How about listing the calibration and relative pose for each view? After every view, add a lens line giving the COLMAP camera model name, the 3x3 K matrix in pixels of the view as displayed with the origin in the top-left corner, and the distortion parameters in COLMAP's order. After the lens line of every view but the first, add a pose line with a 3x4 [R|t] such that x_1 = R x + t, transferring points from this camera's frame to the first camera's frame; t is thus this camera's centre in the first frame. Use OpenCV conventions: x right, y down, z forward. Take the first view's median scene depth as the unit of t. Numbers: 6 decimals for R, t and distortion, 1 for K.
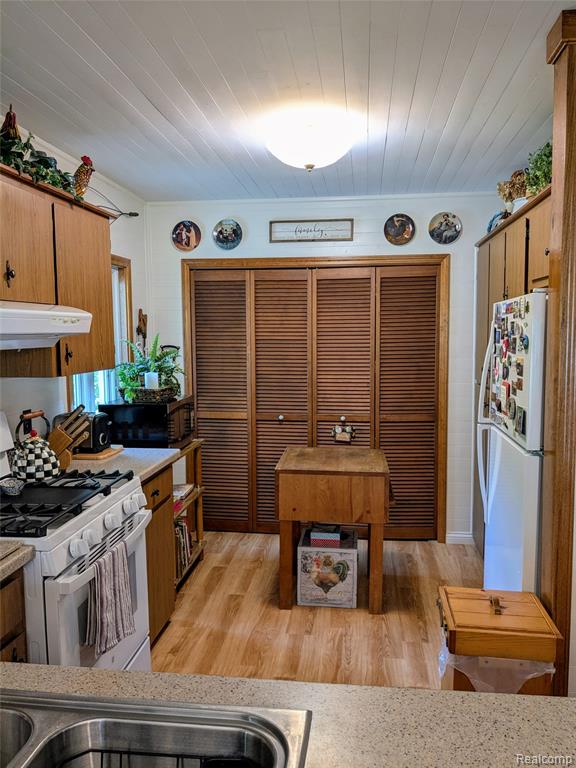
lens RADIAL K [[609.4, 0, 288.0], [0, 609.4, 384.0], [0, 0, 1]] dist [0.057654, -0.101800]
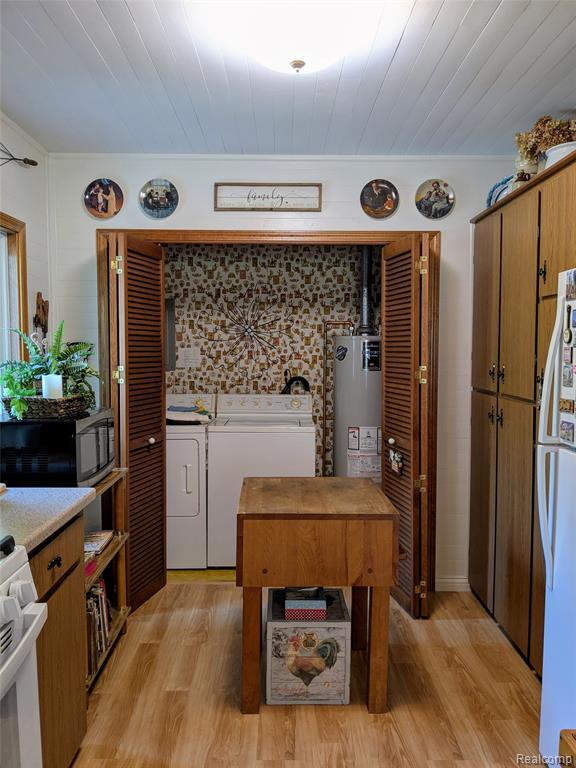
lens RADIAL K [[609.4, 0, 288.0], [0, 609.4, 384.0], [0, 0, 1]] dist [0.057654, -0.101800]
pose [[0.990744, -0.000290, 0.135743, -0.052082], [0.003474, 0.999724, -0.023215, 0.008287], [-0.135699, 0.023472, 0.990472, 0.269451]]
